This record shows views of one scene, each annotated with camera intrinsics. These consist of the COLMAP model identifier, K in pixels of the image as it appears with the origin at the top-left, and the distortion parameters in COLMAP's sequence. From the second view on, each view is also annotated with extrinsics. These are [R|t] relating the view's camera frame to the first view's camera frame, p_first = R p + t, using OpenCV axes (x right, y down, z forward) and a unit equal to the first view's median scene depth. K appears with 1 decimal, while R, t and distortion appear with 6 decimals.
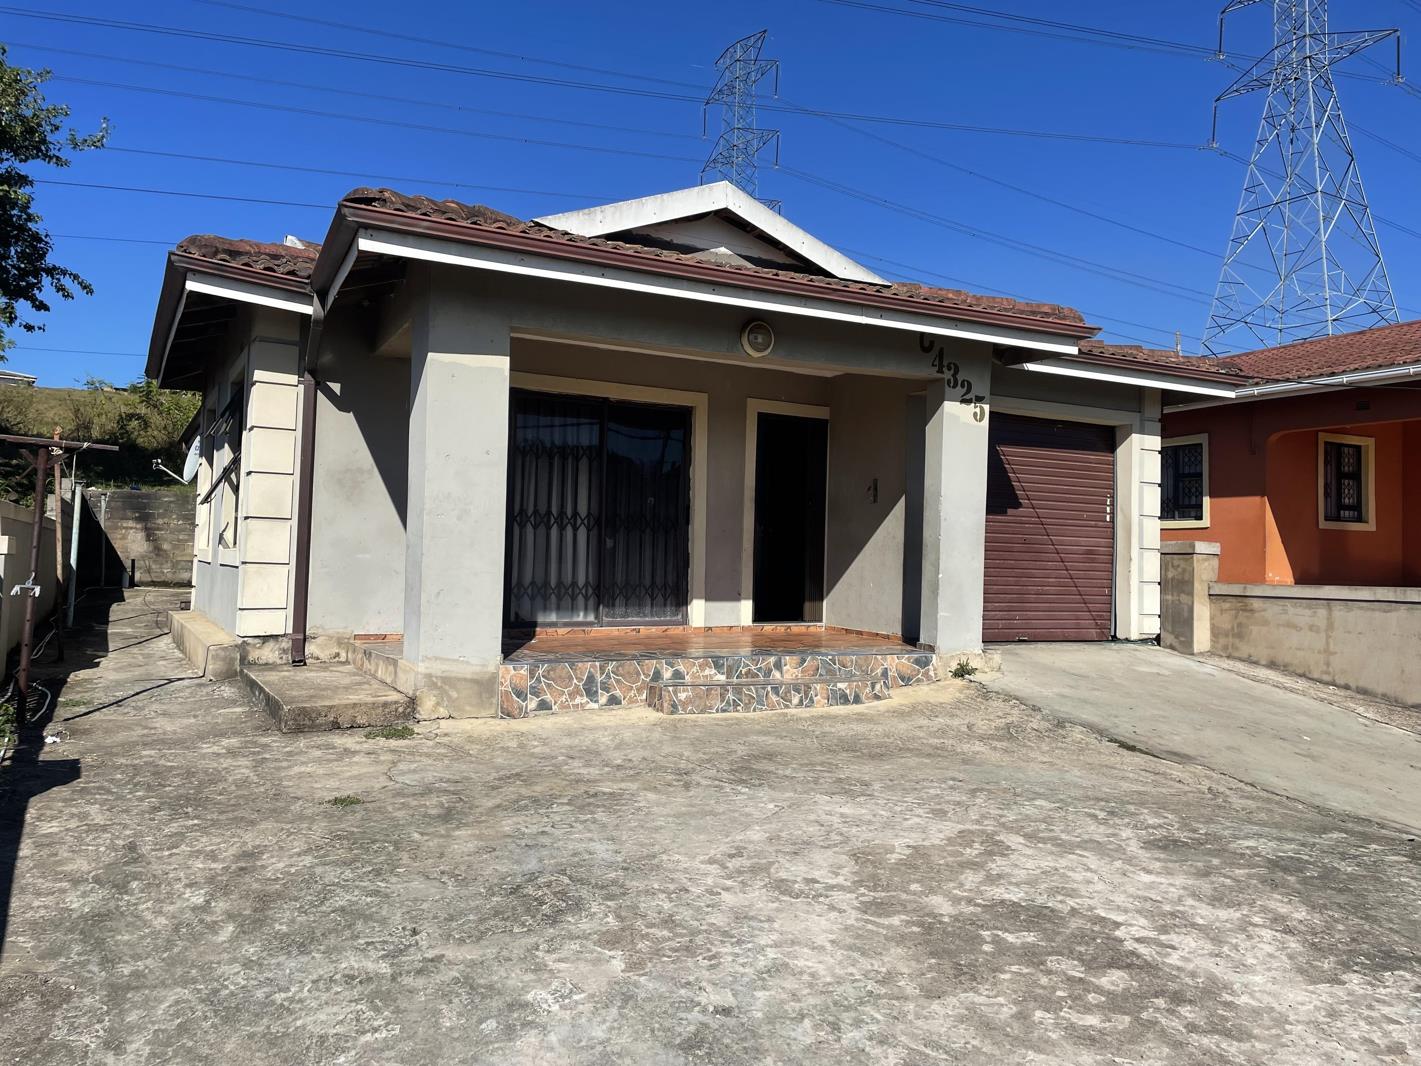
lens RADIAL K [[1072.3, 0, 715.1], [0, 1072.3, 523.8], [0, 0, 1]] dist [0.097756, -0.120855]
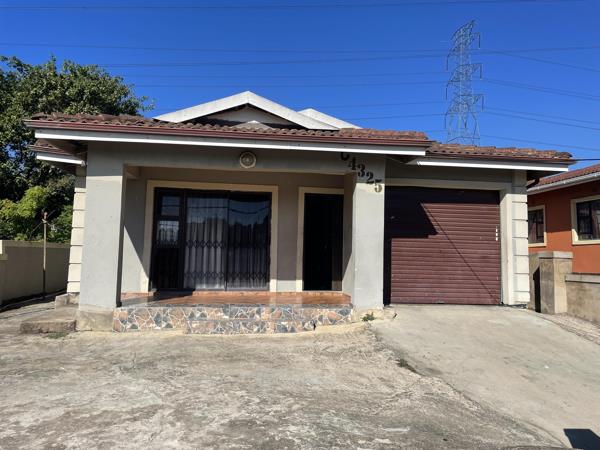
lens RADIAL K [[452.8, 0, 301.9], [0, 452.8, 221.1], [0, 0, 1]] dist [0.097756, -0.120855]
pose [[0.933260, -0.031581, -0.357810, 0.395939], [0.013881, 0.998554, -0.051928, 0.000297], [0.358933, 0.043496, 0.932349, 0.159170]]
